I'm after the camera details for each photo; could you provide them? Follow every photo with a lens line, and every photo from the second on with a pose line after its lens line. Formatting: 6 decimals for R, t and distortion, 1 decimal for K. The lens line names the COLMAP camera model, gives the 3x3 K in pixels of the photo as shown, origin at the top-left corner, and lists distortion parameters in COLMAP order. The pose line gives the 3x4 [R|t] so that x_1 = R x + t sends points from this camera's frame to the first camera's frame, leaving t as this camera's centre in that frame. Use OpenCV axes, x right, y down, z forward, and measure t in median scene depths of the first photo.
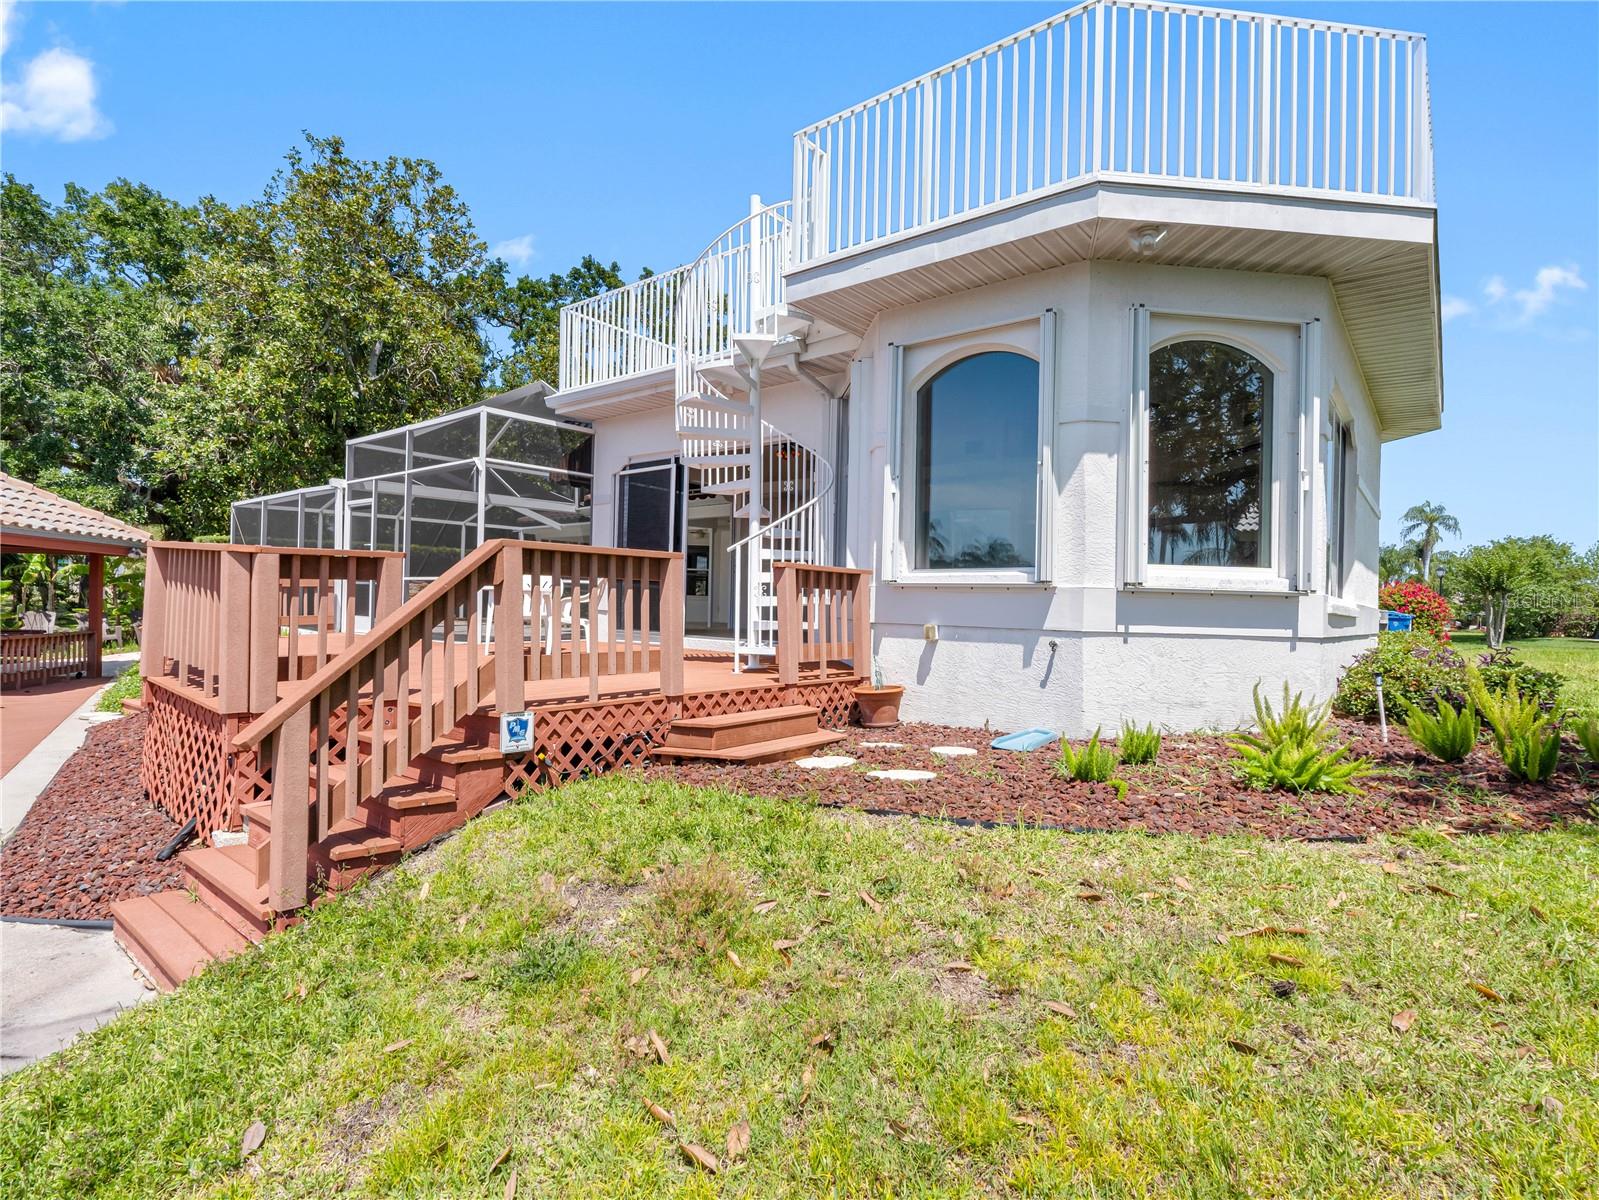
lens RADIAL K [[799.5, 0, 791.1], [0, 799.5, 600.6], [0, 0, 1]] dist [0.001298, -0.005198]
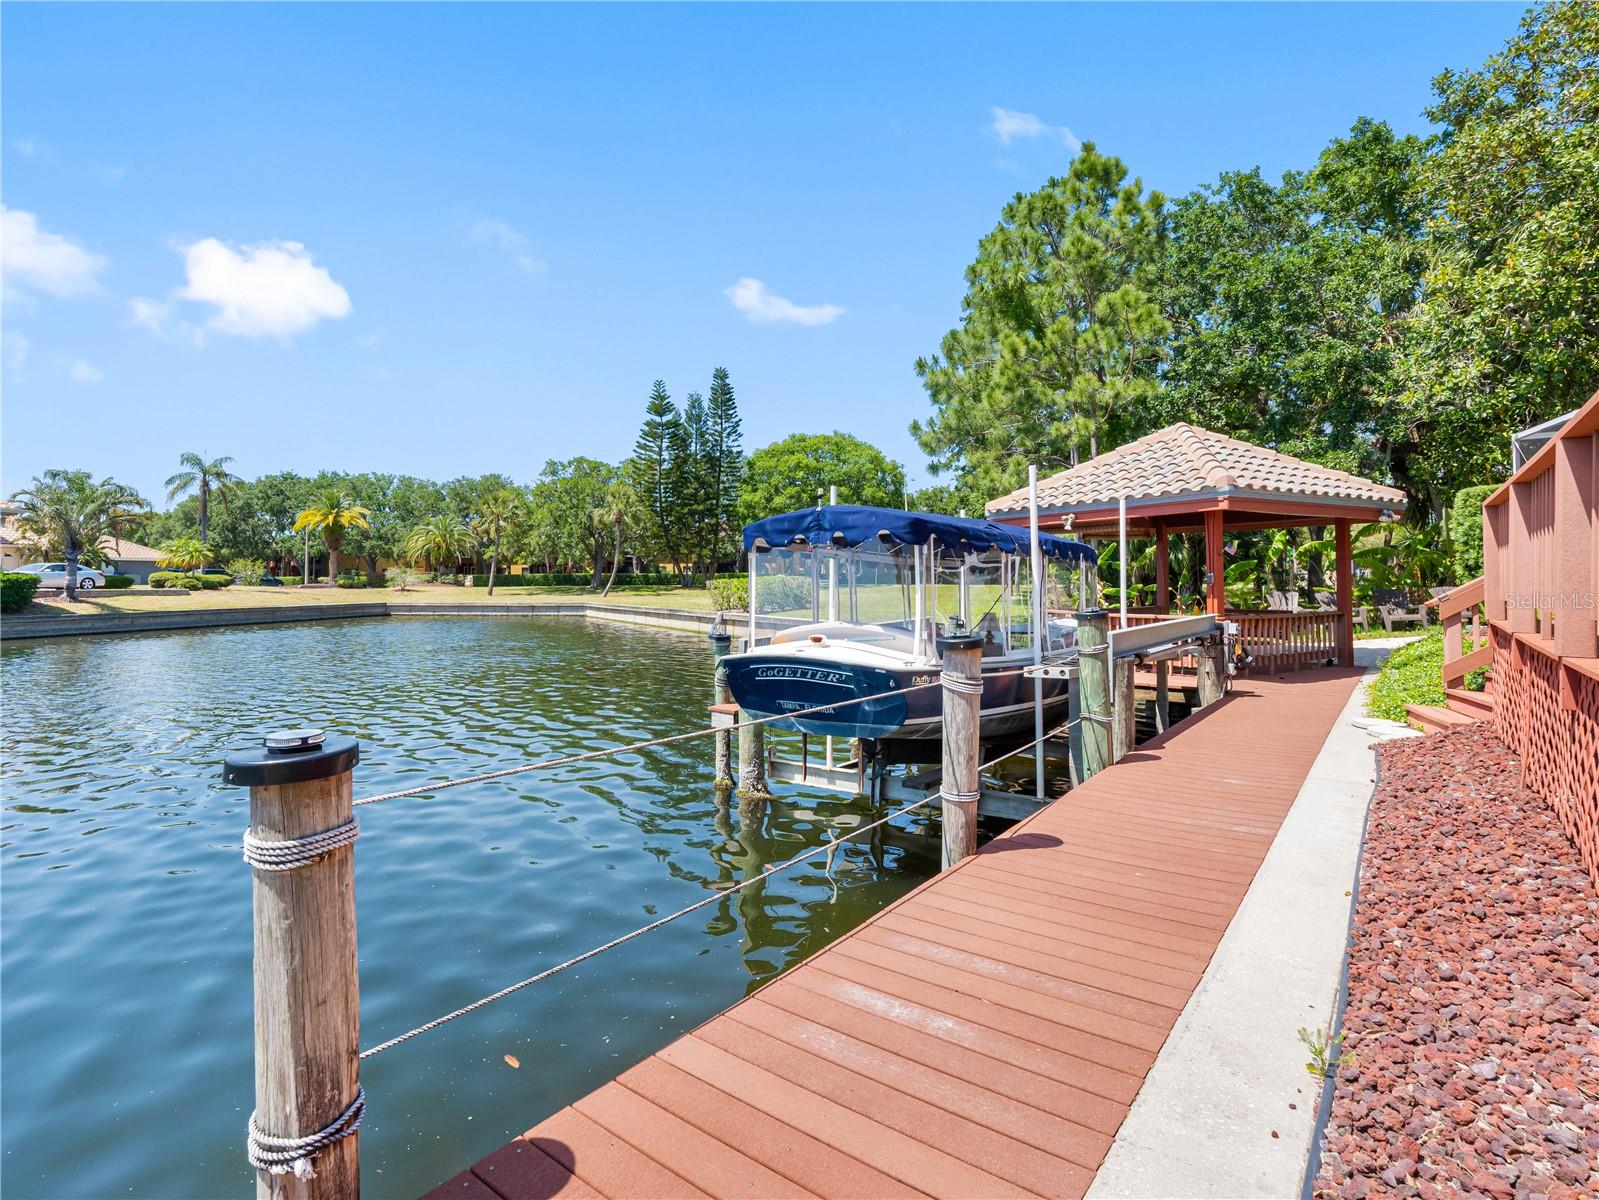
lens RADIAL K [[799.5, 0, 791.1], [0, 799.5, 600.6], [0, 0, 1]] dist [0.001298, -0.005198]
pose [[0.272761, -0.010847, -0.962021, -0.213520], [0.020088, 0.999783, -0.005577, 0.019159], [0.961872, -0.017804, 0.272920, 0.202087]]
